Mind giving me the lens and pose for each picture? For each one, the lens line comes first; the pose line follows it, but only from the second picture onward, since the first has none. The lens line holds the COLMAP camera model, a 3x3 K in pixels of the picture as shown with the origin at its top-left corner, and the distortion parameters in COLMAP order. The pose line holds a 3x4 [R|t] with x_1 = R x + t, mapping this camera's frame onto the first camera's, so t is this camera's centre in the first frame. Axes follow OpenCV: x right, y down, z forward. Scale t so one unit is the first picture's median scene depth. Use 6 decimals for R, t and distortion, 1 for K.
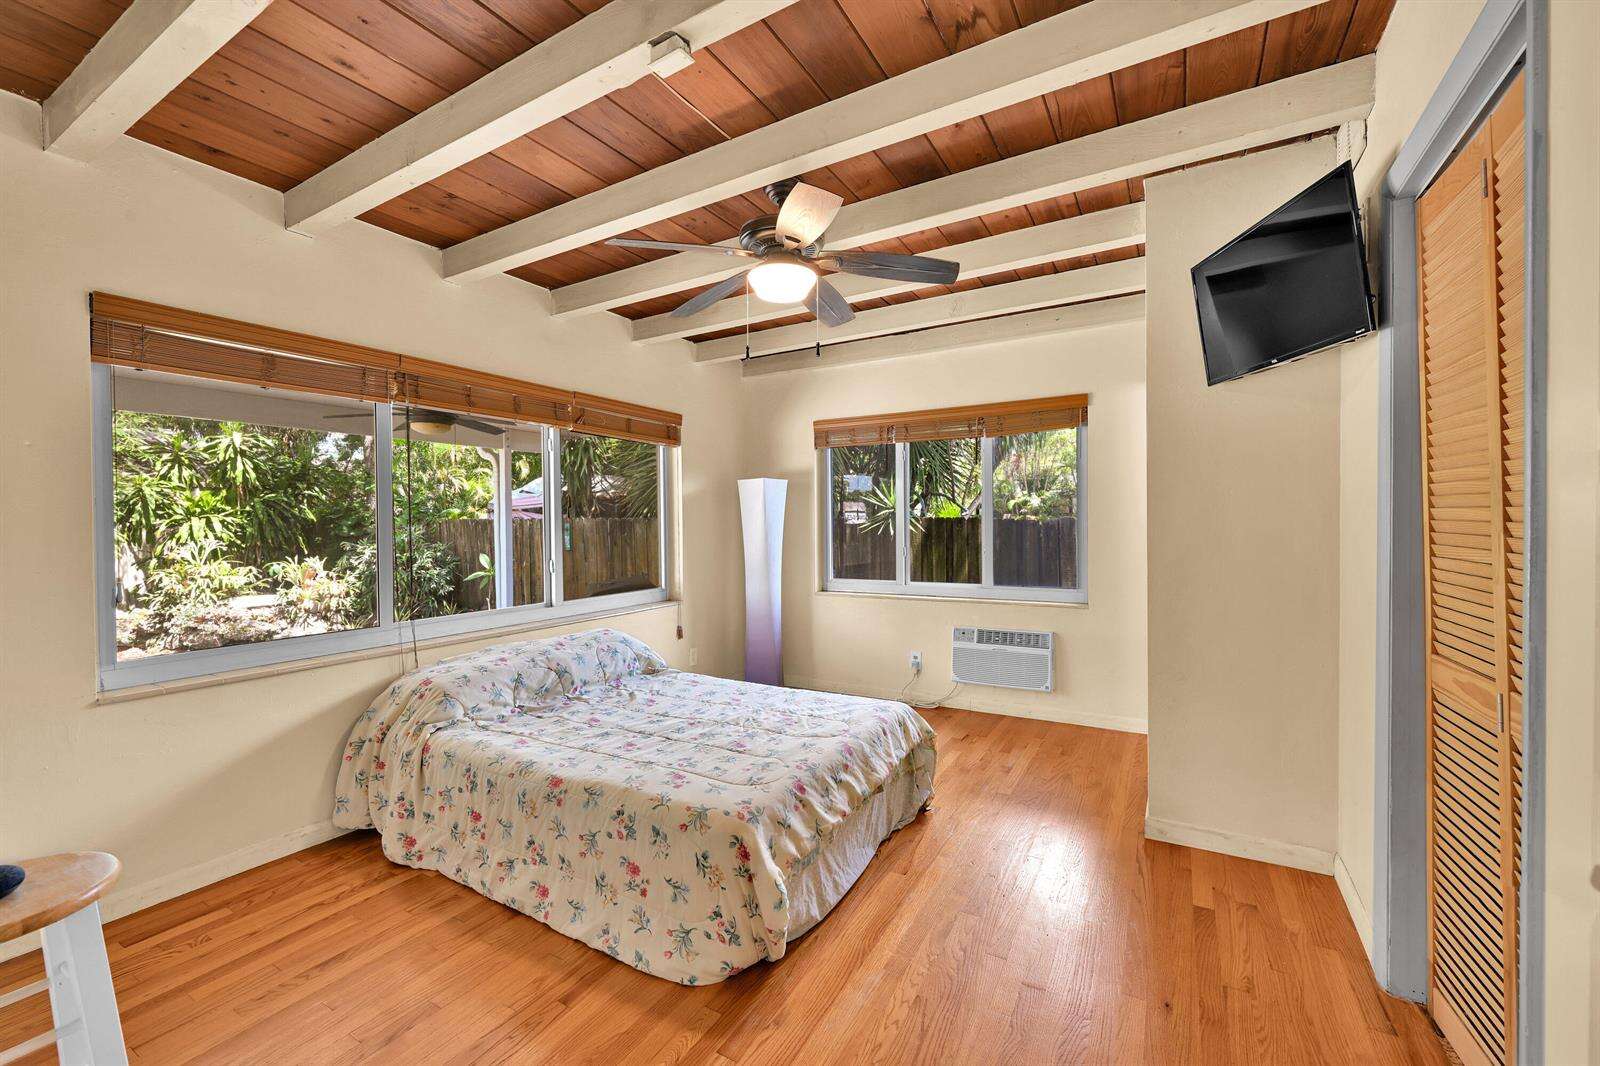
lens RADIAL K [[632.0, 0, 794.5], [0, 632.0, 529.9], [0, 0, 1]] dist [-0.000698, 0.000135]
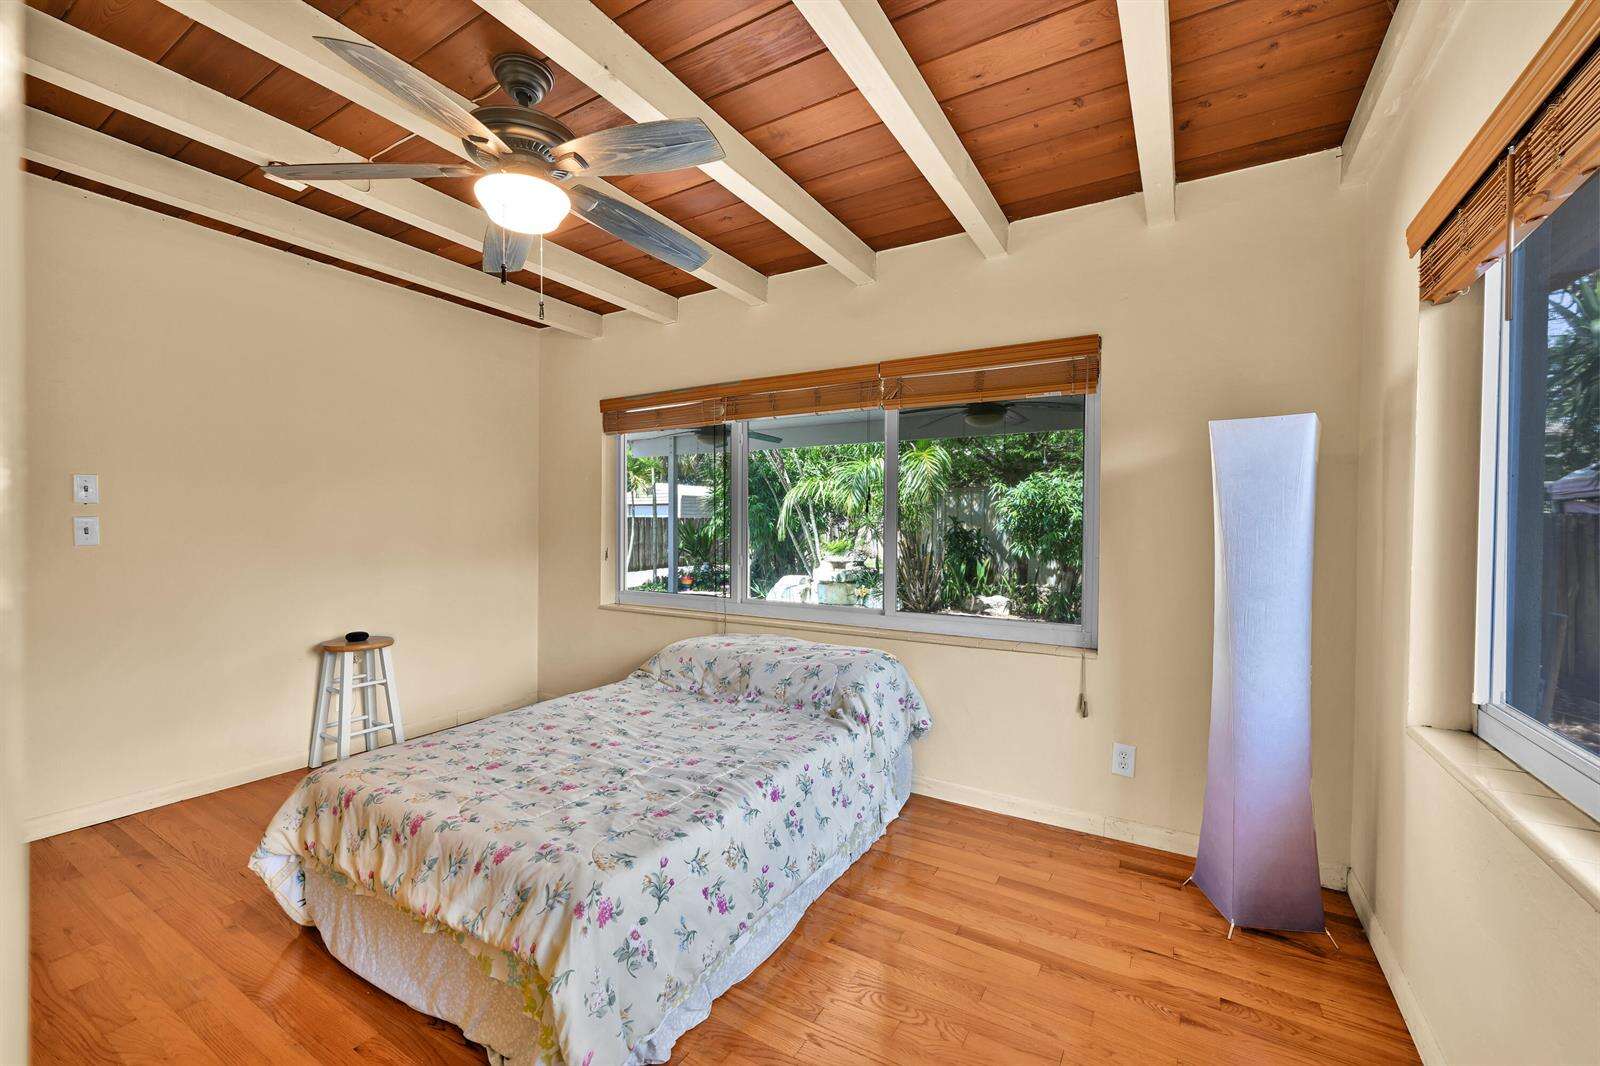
lens RADIAL K [[655.7, 0, 795.1], [0, 655.7, 530.1], [0, 0, 1]] dist [-0.000121, 0.000045]
pose [[-0.026791, 0.015938, -0.999514, 0.773783], [-0.012463, 0.999790, 0.016276, -0.008383], [0.999563, 0.012893, -0.026586, 1.372699]]
